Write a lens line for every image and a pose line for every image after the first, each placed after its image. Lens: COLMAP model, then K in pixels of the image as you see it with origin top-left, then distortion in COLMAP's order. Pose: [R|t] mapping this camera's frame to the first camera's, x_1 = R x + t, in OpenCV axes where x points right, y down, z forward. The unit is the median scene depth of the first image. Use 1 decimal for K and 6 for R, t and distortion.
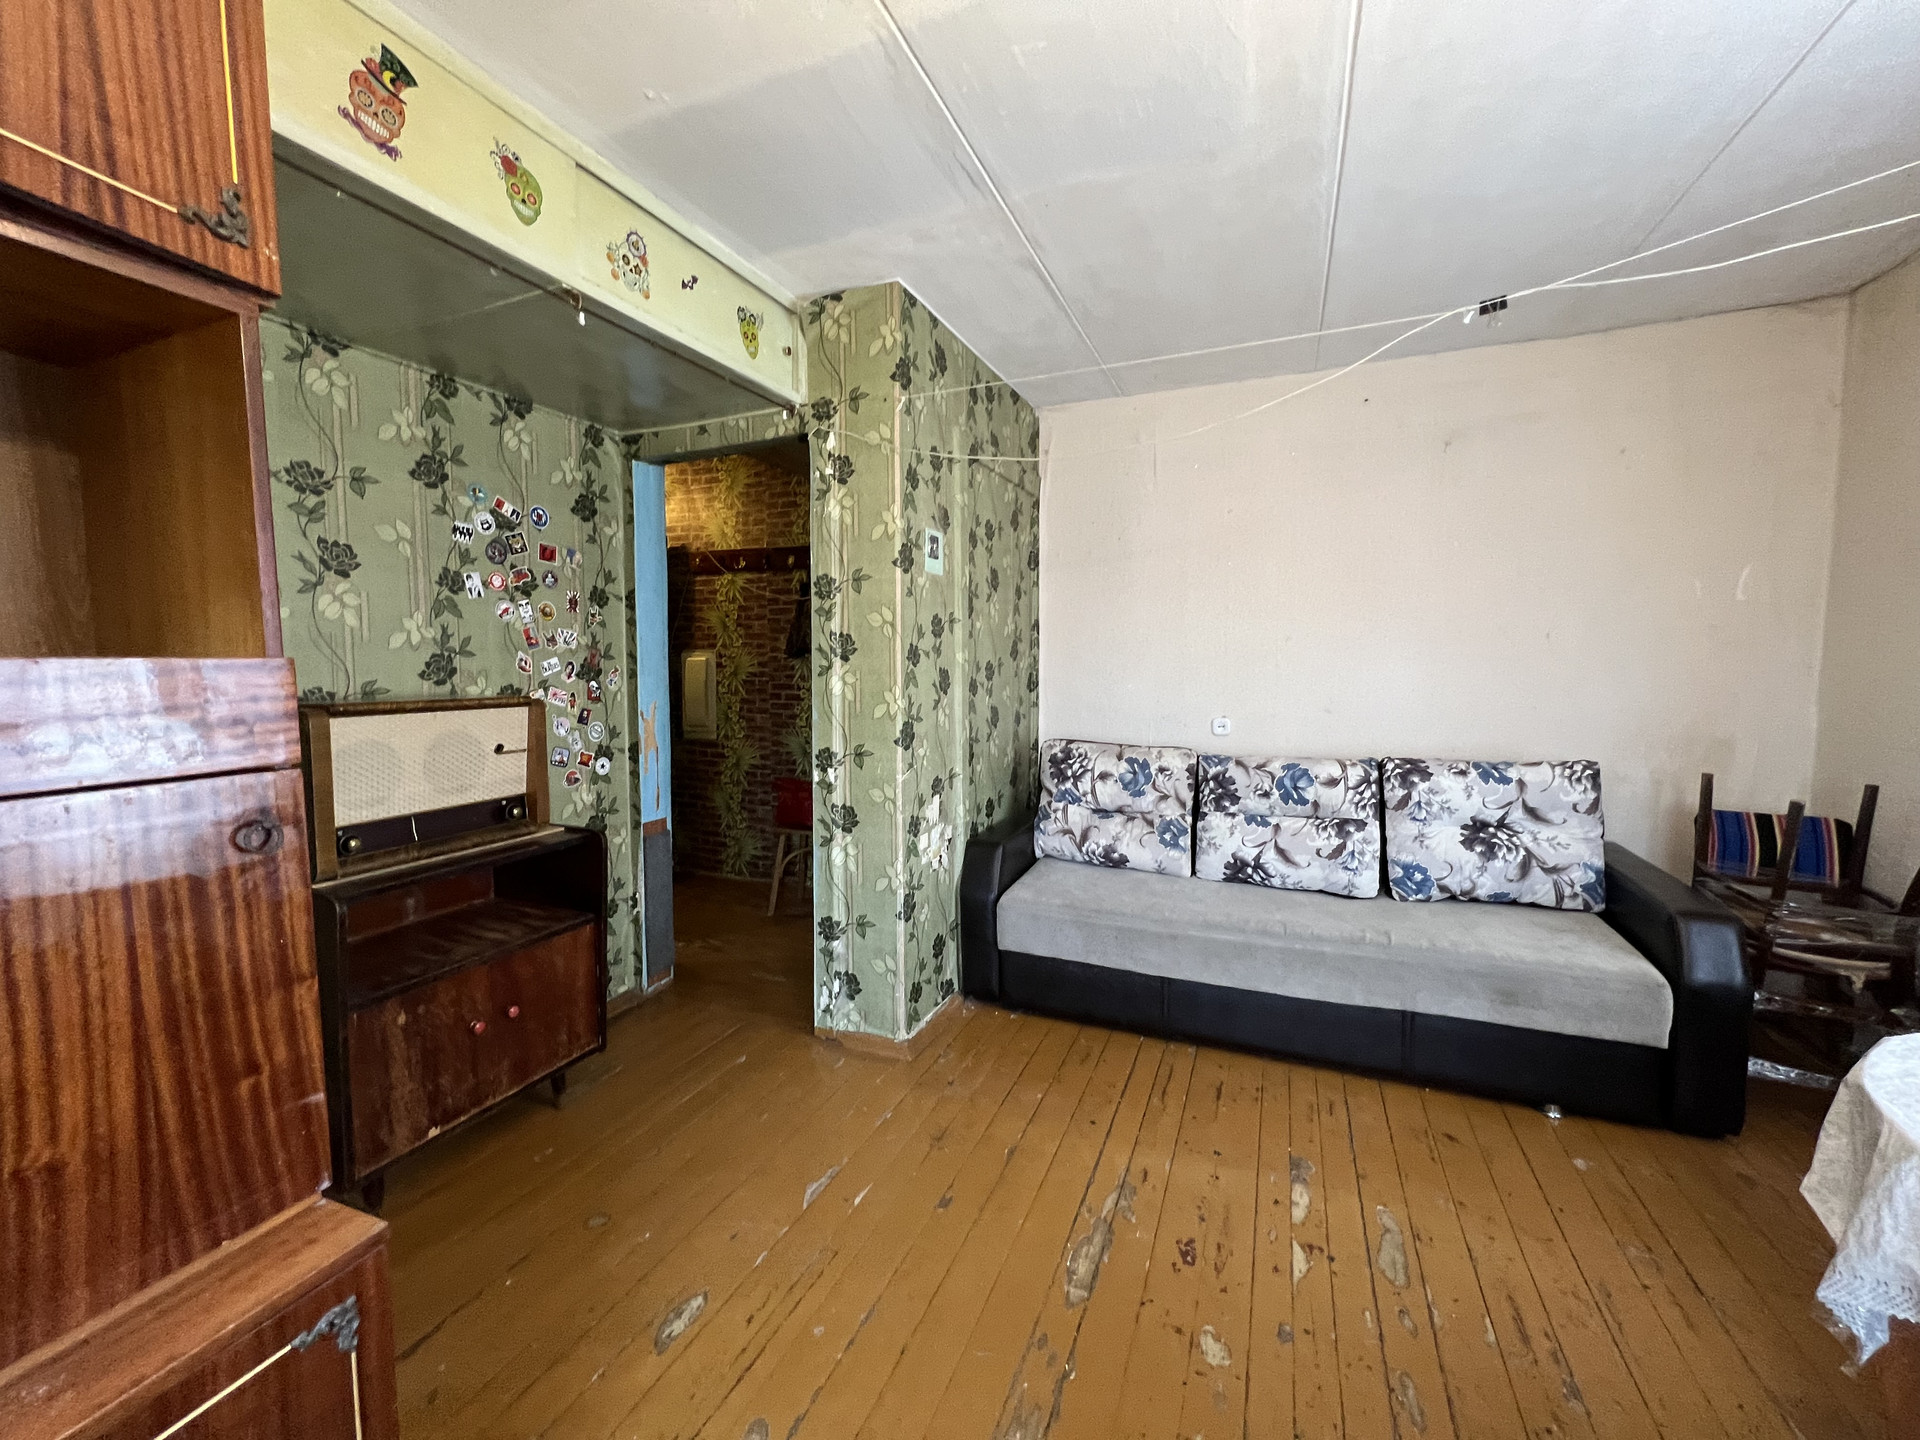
lens RADIAL K [[769.6, 0, 956.9], [0, 769.6, 712.7], [0, 0, 1]] dist [-0.002535, 0.000447]
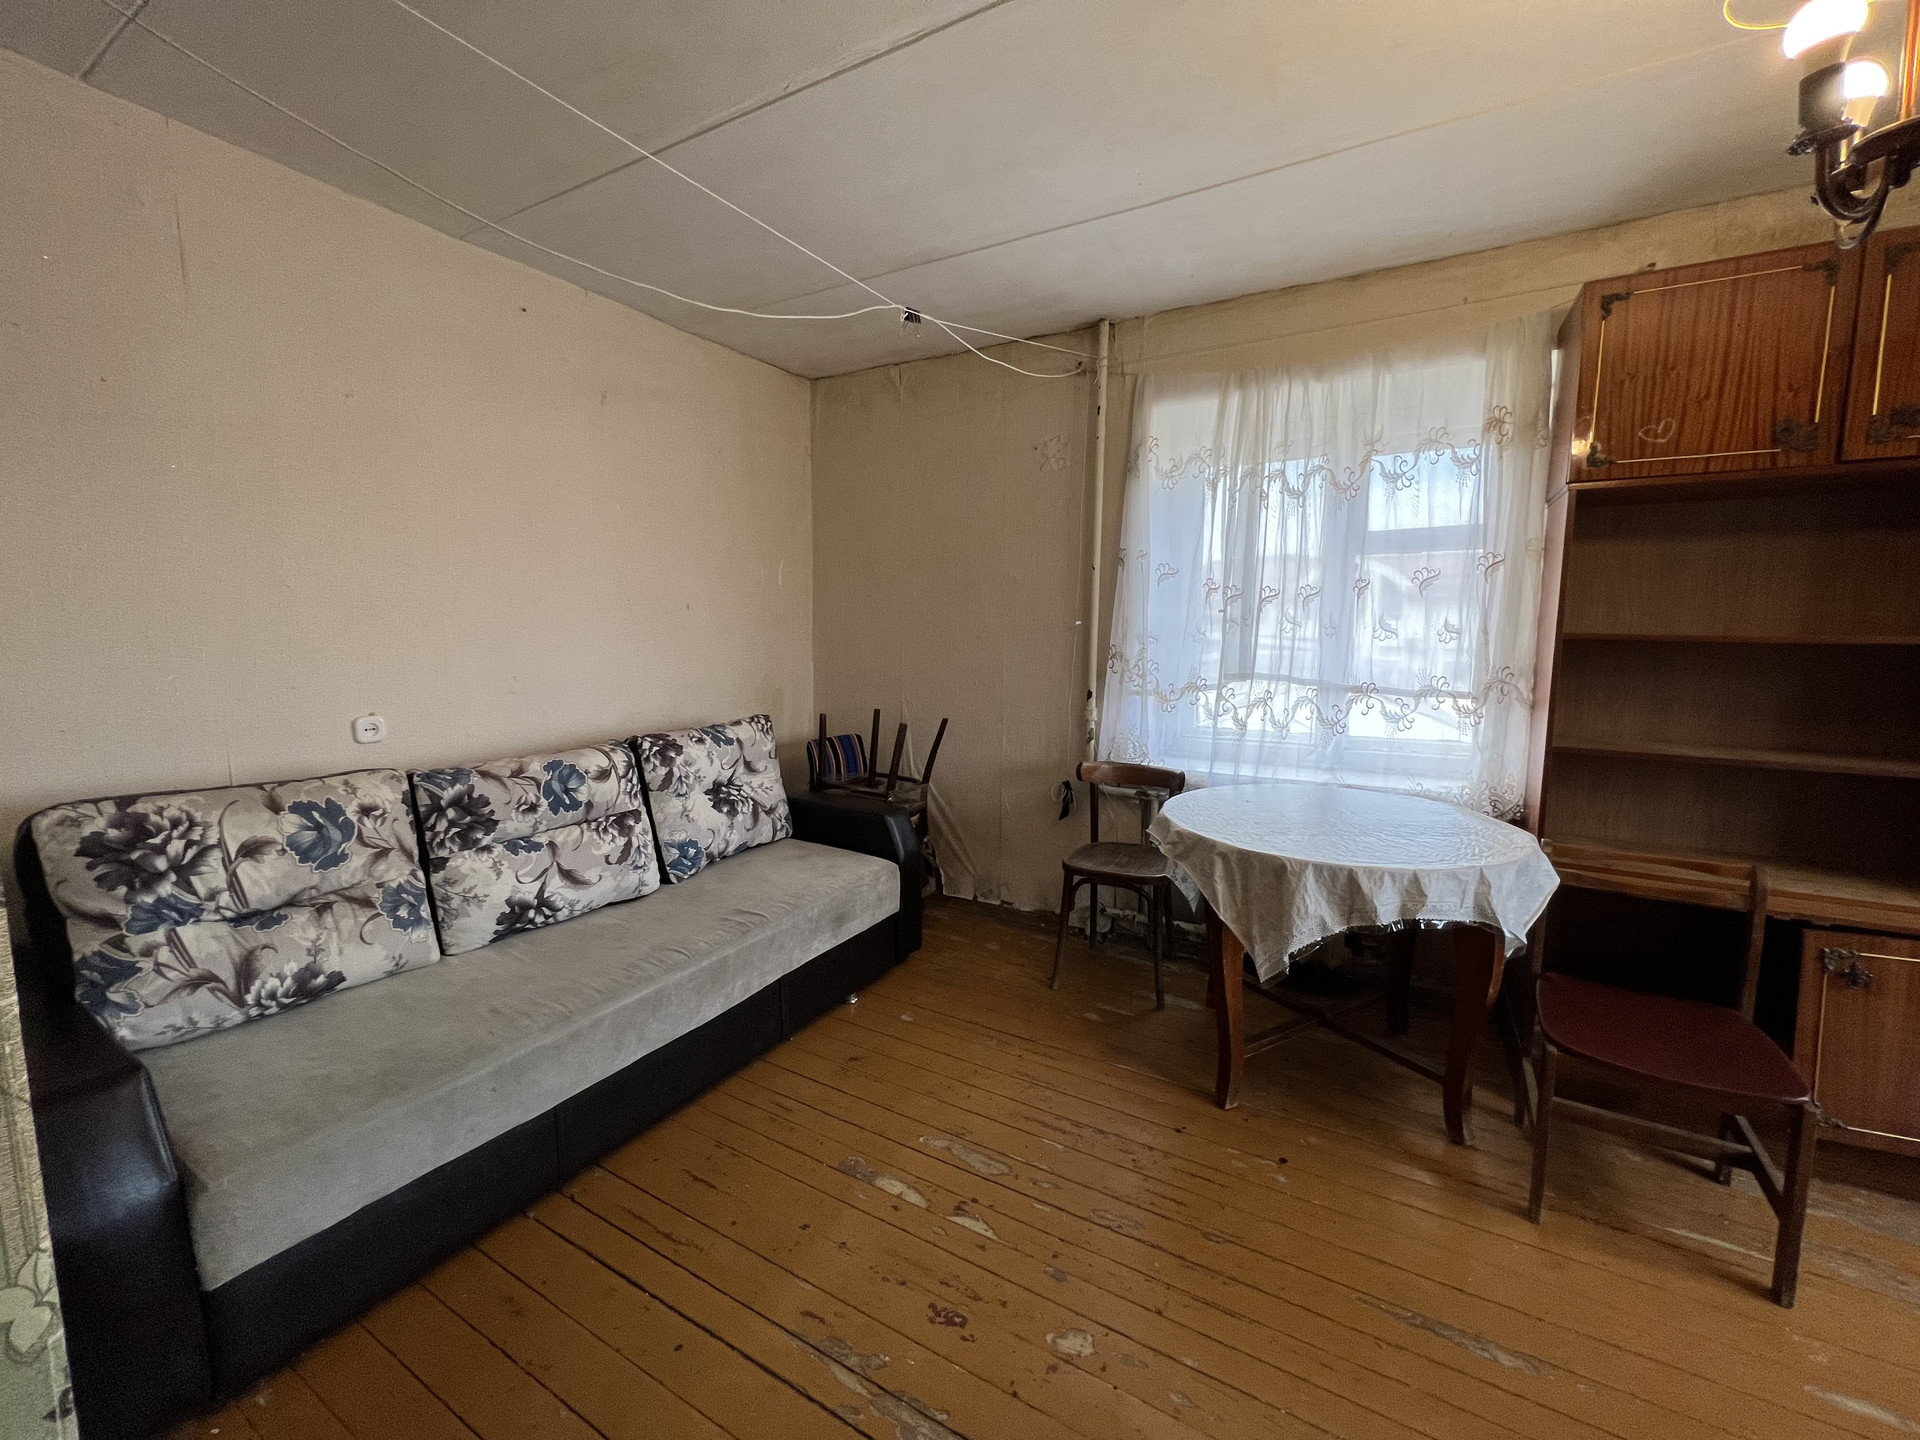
lens RADIAL K [[767.4, 0, 956.9], [0, 767.4, 712.6], [0, 0, 1]] dist [-0.000721, 0.000235]
pose [[0.124431, -0.105457, 0.986608, -0.302956], [0.060730, 0.993281, 0.098510, -0.038424], [-0.990368, 0.047659, 0.130000, 0.532063]]
